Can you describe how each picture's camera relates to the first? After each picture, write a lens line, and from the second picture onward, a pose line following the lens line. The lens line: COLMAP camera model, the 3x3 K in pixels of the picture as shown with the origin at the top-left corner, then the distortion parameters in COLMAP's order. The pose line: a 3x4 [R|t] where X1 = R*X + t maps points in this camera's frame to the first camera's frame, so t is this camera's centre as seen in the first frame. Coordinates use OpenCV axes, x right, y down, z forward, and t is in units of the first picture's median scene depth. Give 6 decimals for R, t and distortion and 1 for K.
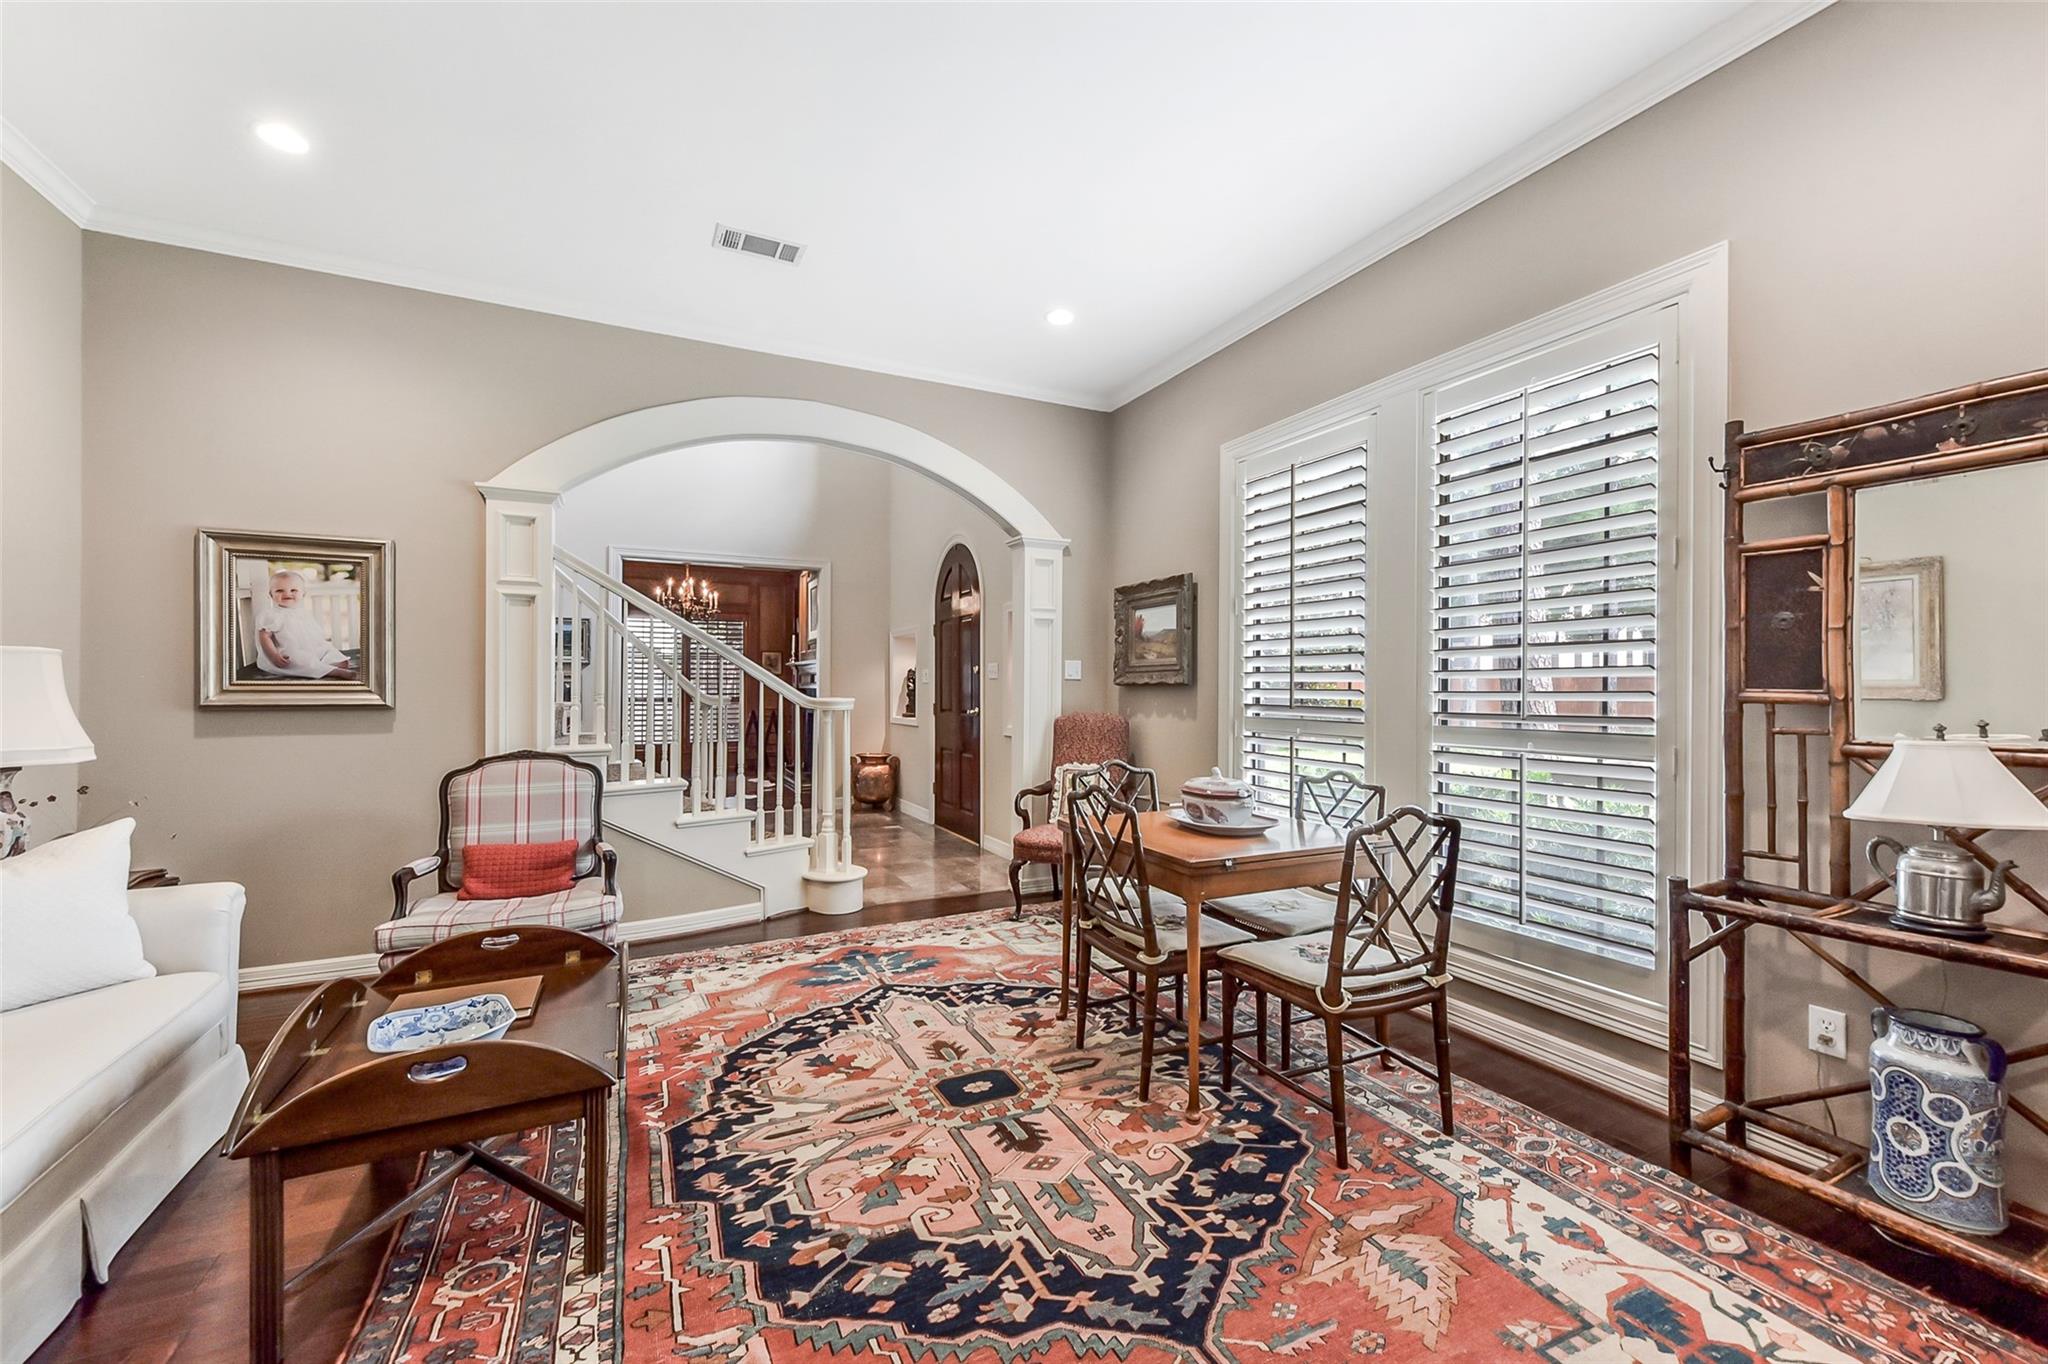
lens RADIAL K [[800.9, 0, 1023.4], [0, 800.9, 686.0], [0, 0, 1]] dist [0.003299, -0.000489]
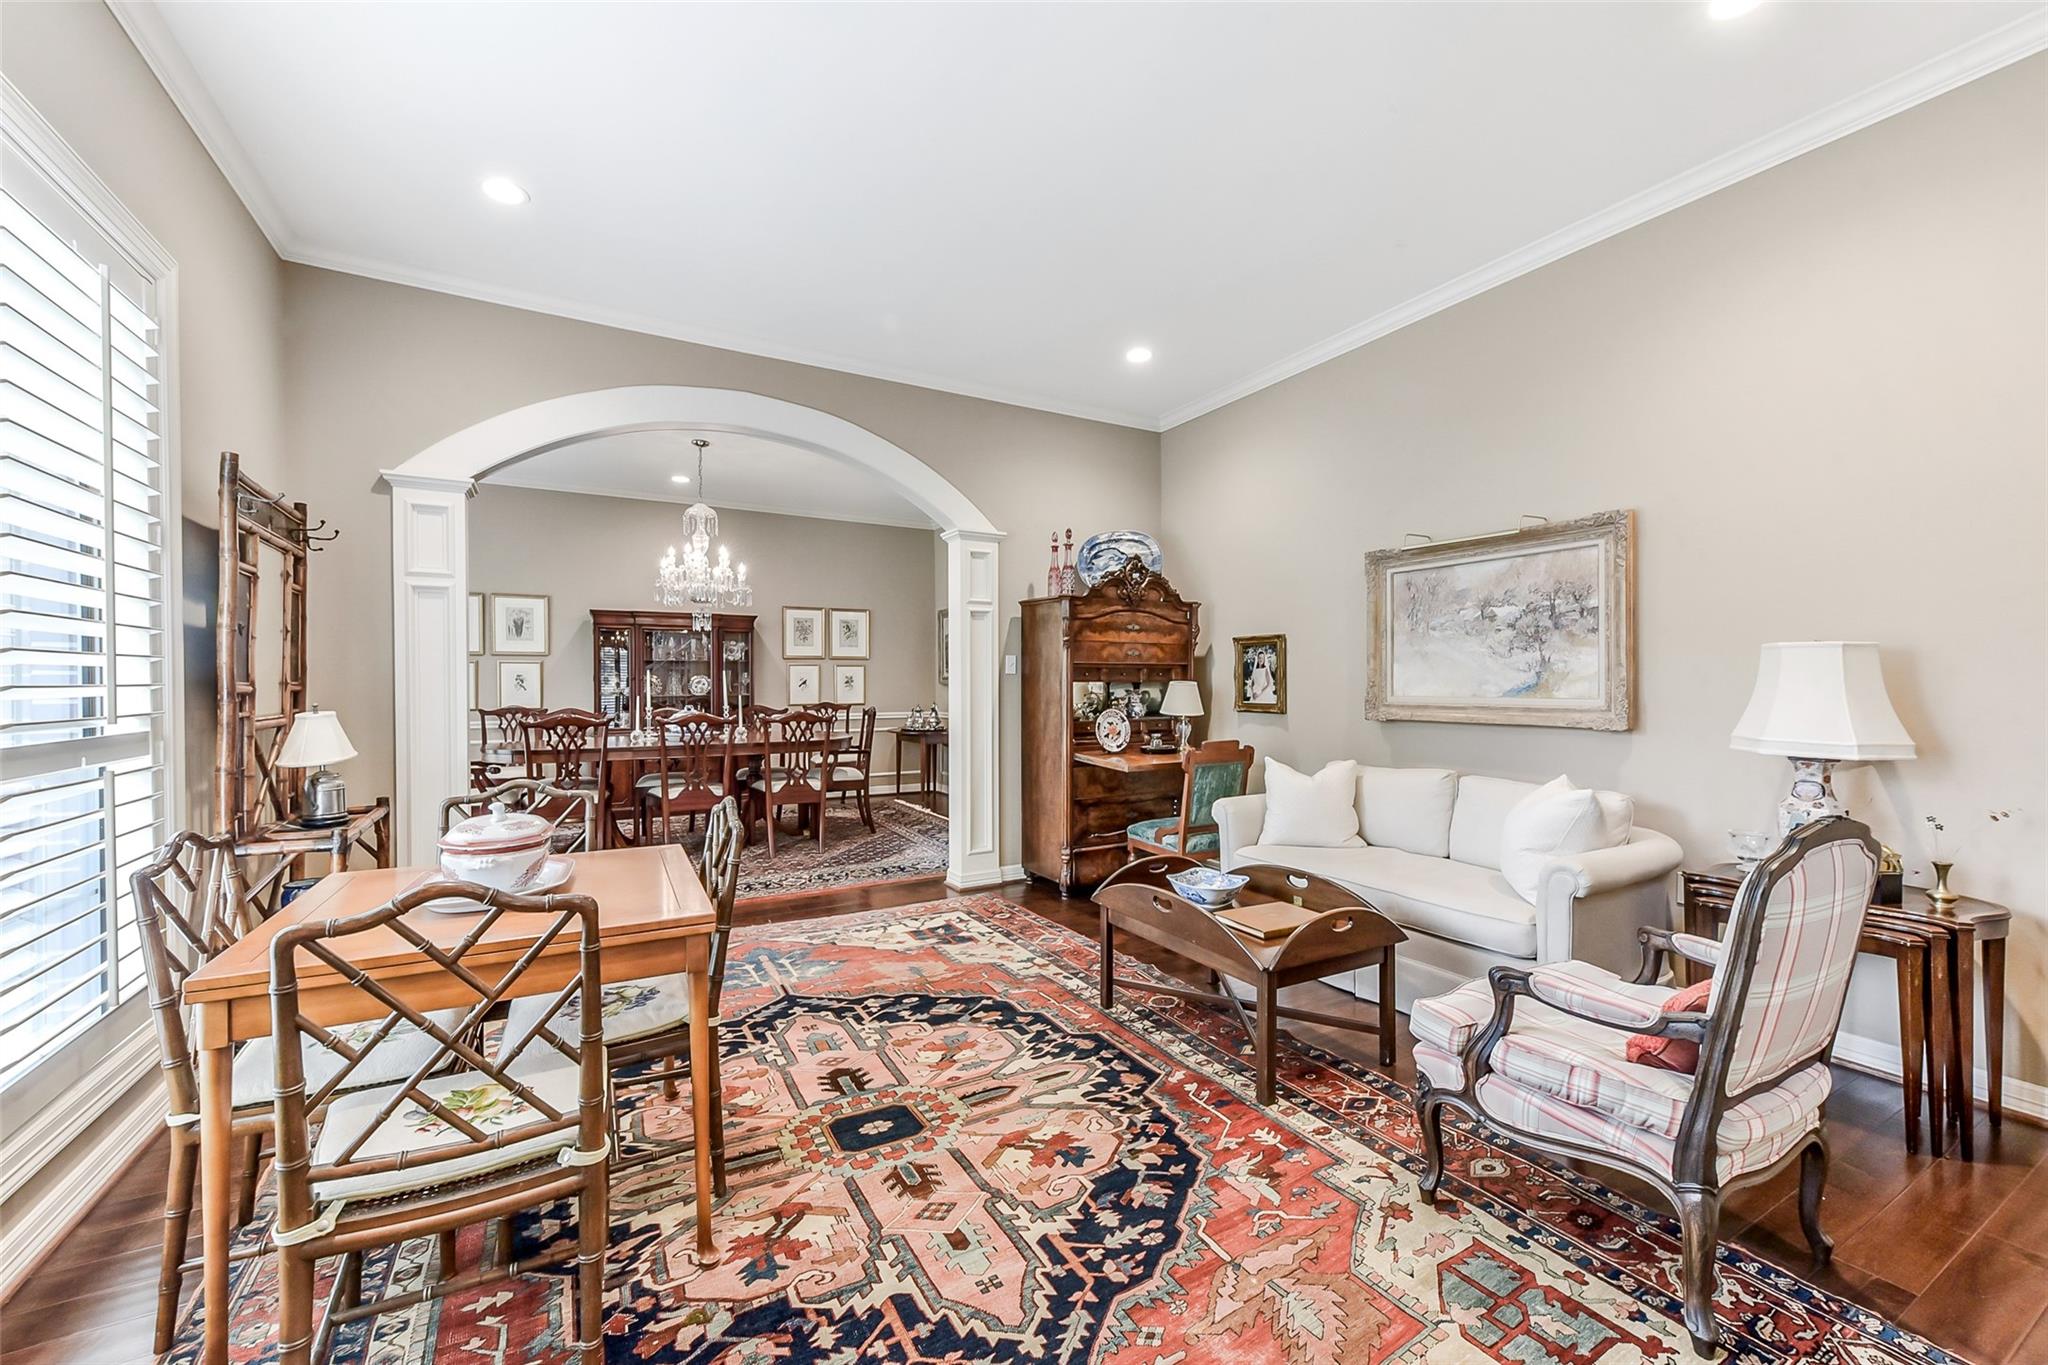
lens RADIAL K [[800.9, 0, 1016.3], [0, 800.9, 689.7], [0, 0, 1]] dist [0.003299, -0.000489]
pose [[-0.999033, -0.002238, -0.043910, -0.182788], [-0.002435, 0.999987, 0.004443, 0.009242], [0.043899, 0.004546, -0.999026, 2.009662]]
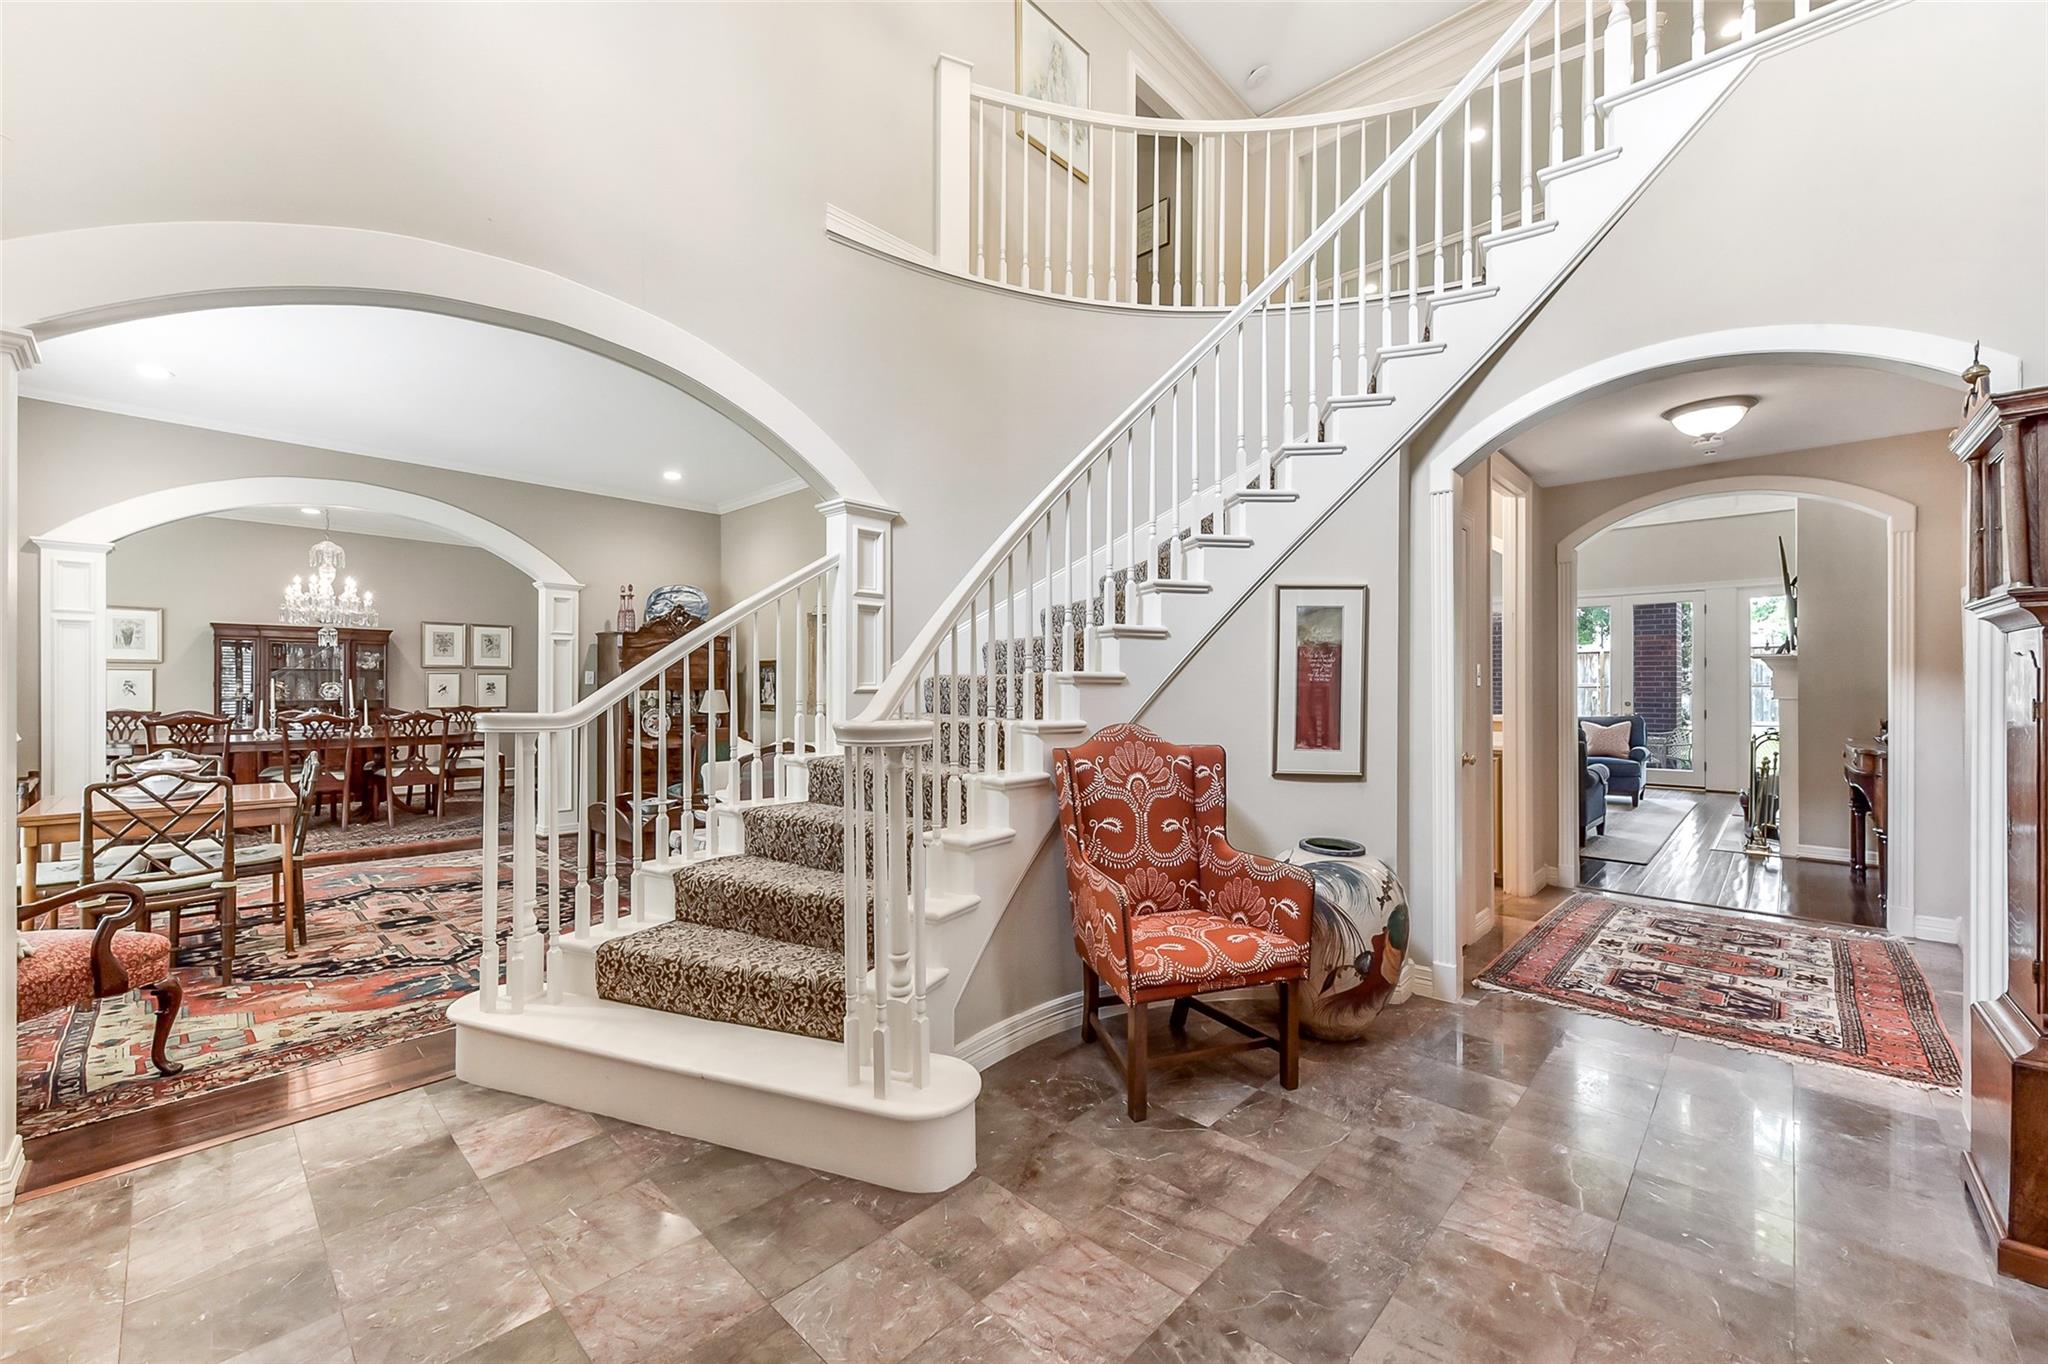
lens RADIAL K [[800.9, 0, 1013.4], [0, 800.9, 688.8], [0, 0, 1]] dist [0.003299, -0.000489]
pose [[-0.939317, -0.007377, -0.342970, -0.729529], [-0.006157, 0.999970, -0.004646, -0.002363], [0.342994, -0.002252, -0.939335, 3.257038]]
